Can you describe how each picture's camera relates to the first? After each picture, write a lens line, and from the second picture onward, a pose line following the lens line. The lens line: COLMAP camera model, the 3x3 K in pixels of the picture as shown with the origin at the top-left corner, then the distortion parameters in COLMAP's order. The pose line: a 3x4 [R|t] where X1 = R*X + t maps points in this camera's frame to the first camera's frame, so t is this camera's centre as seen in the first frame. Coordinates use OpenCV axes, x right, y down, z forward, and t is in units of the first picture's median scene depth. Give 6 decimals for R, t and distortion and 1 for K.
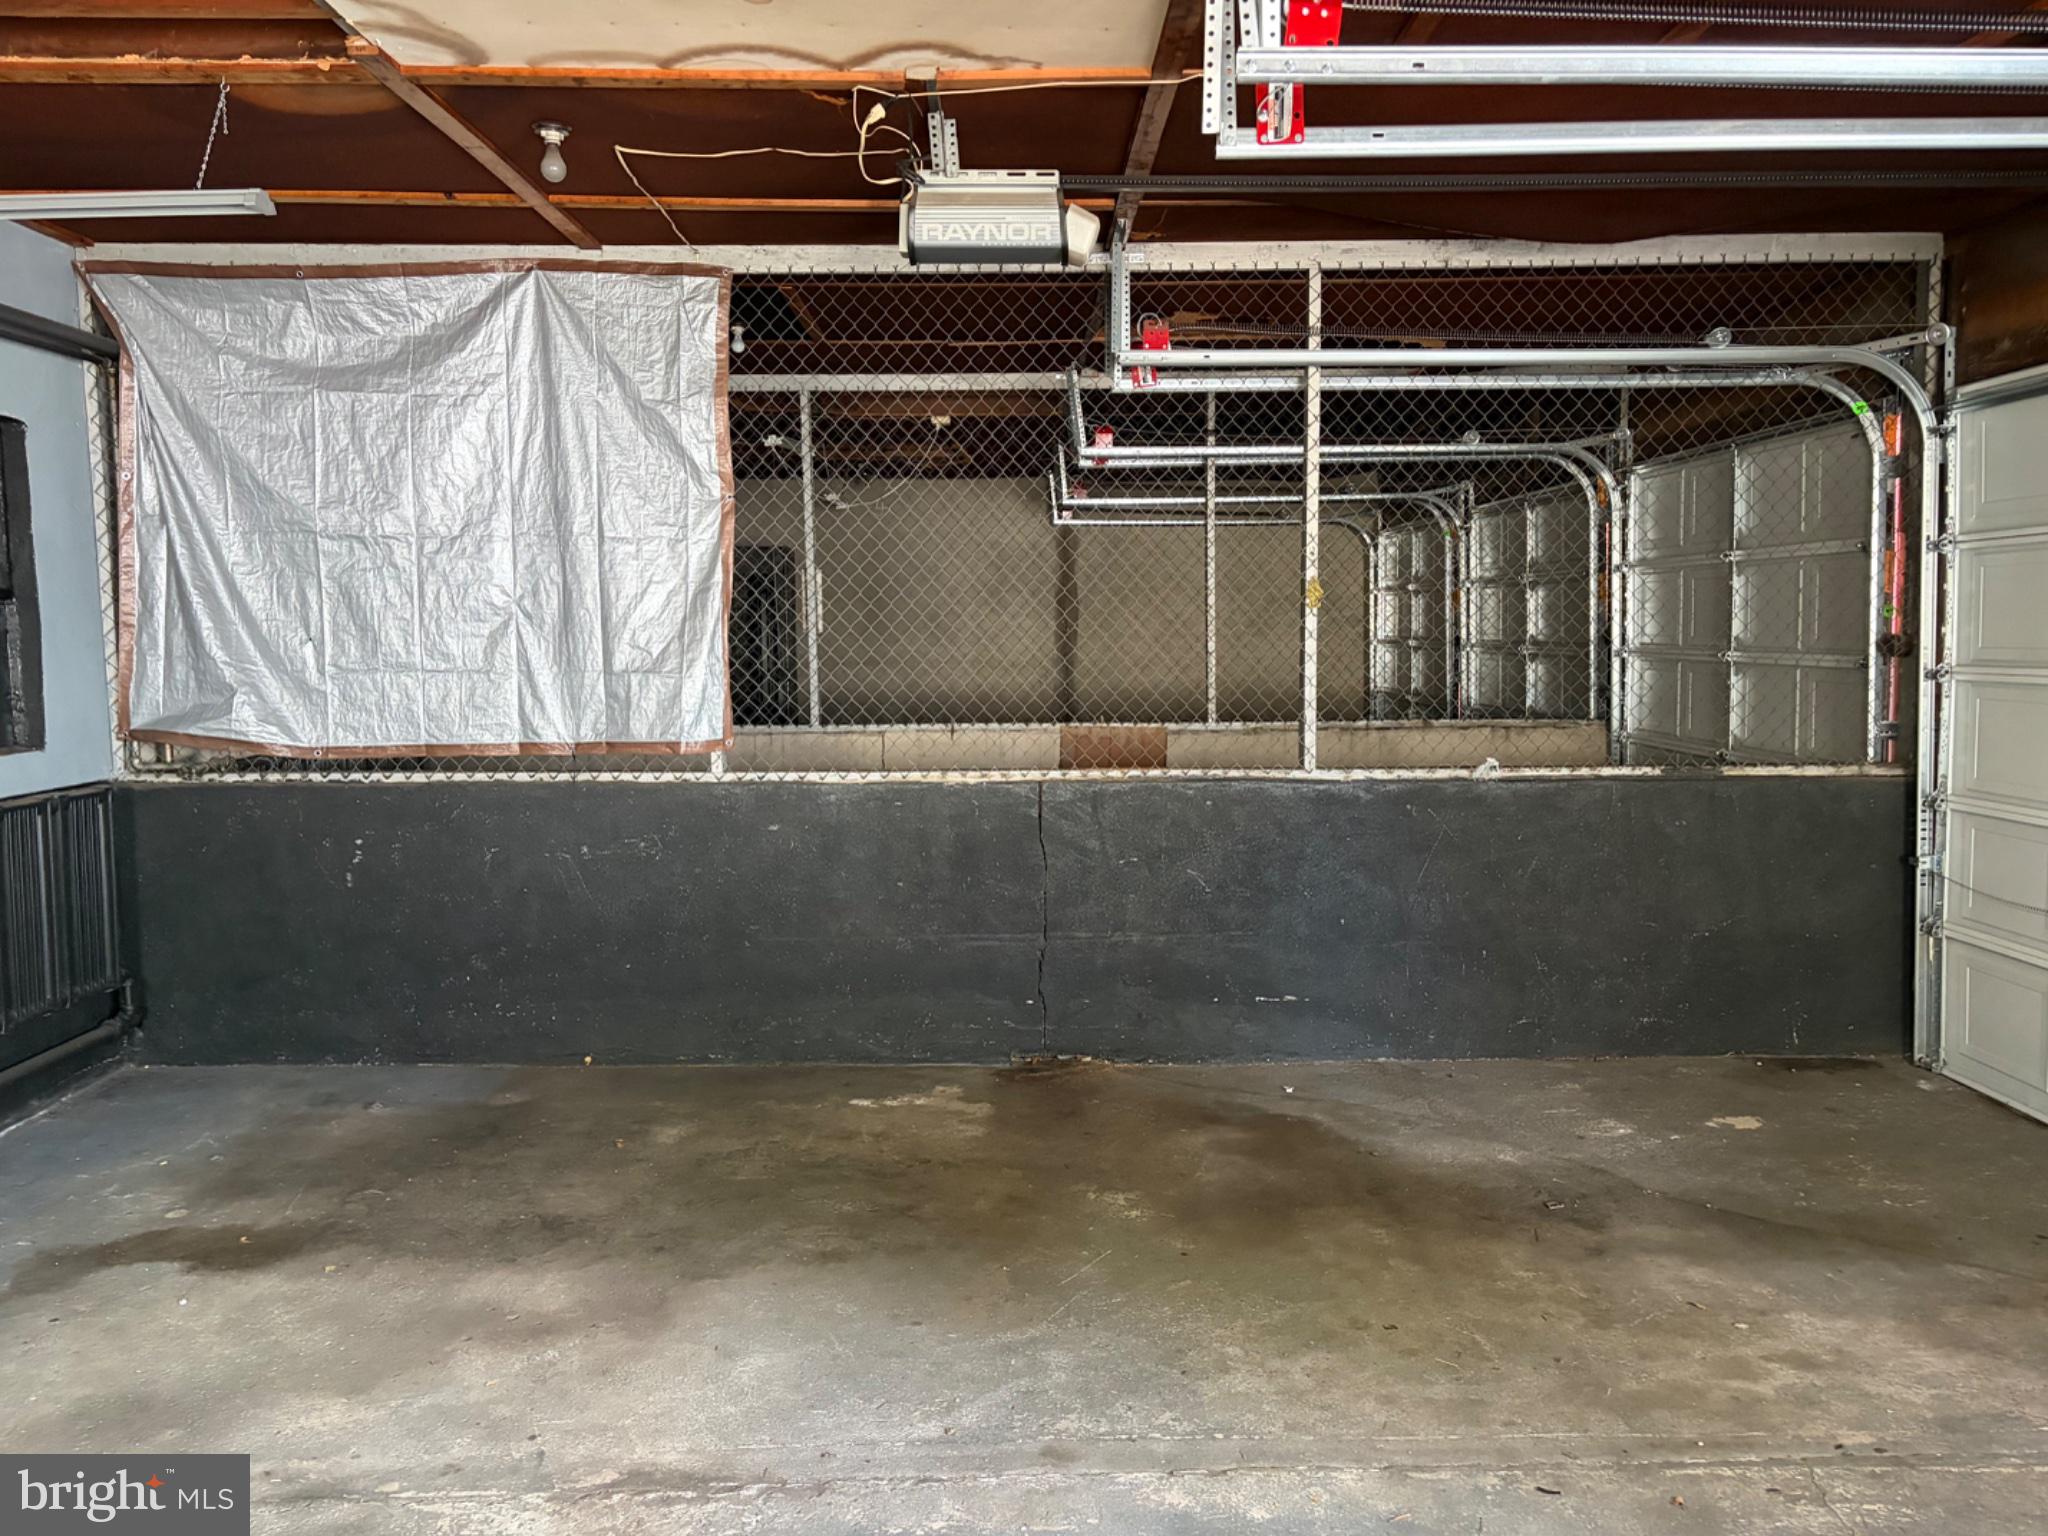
lens RADIAL K [[1554.7, 0, 1019.3], [0, 1554.7, 761.6], [0, 0, 1]] dist [0.000890, -0.000669]
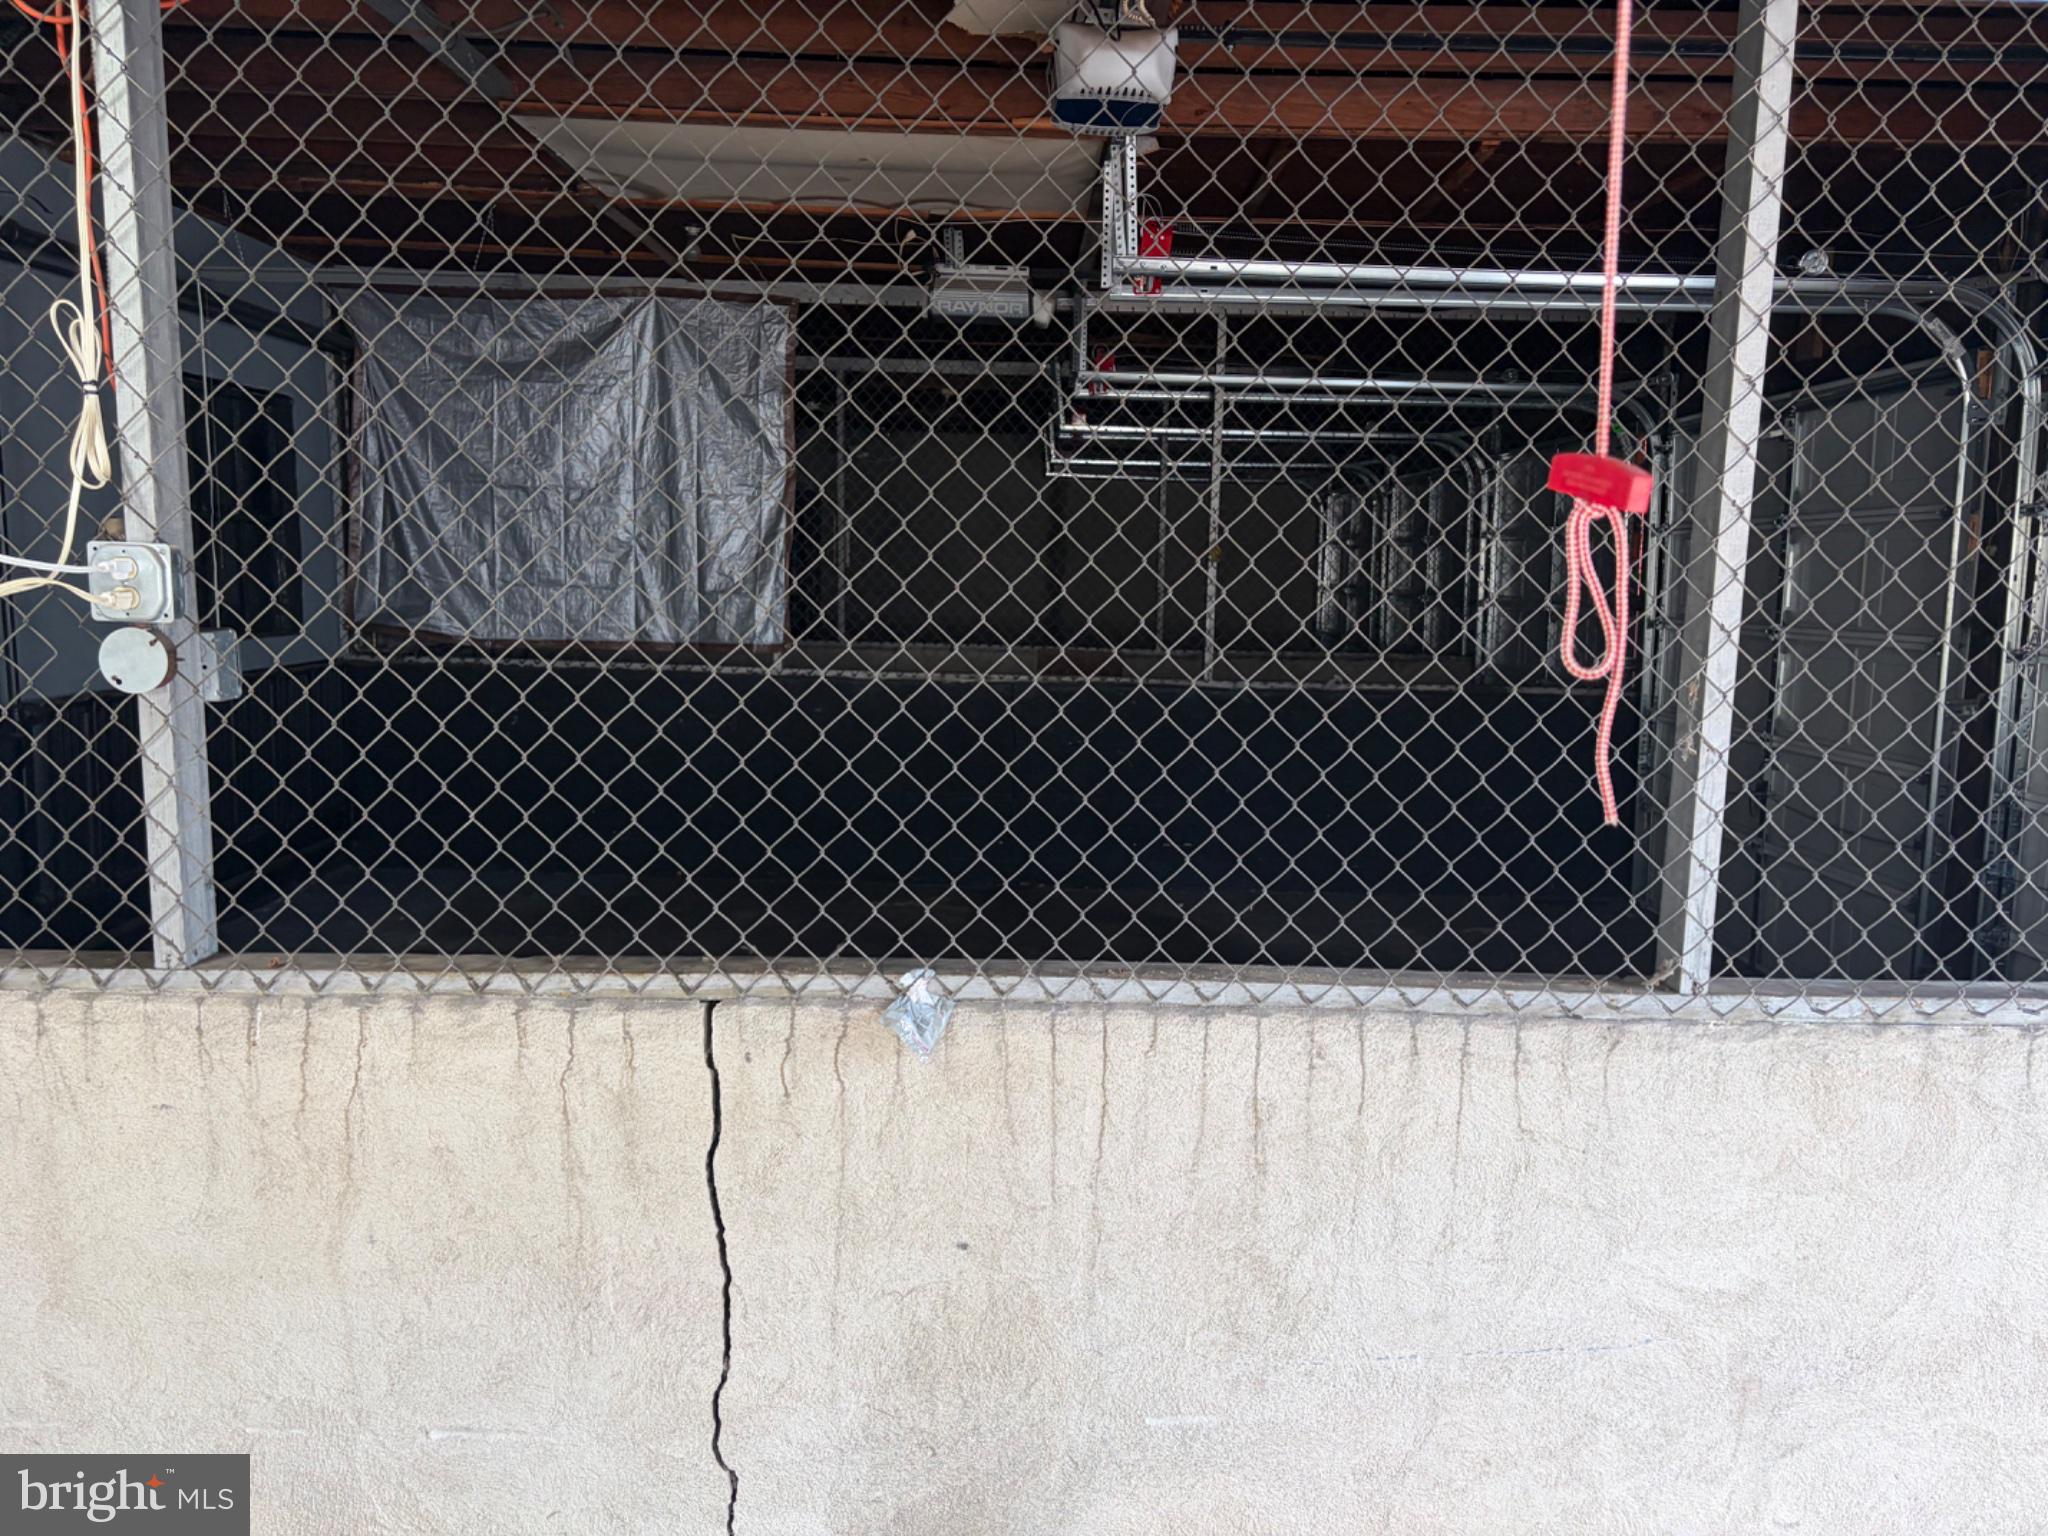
lens RADIAL K [[1554.7, 0, 1034.4], [0, 1554.7, 767.3], [0, 0, 1]] dist [0.000890, -0.000669]
pose [[0.999471, 0.032402, 0.002740, 0.031972], [-0.032504, 0.997944, 0.055238, 0.012089], [-0.000944, -0.055298, 0.998469, -0.387291]]
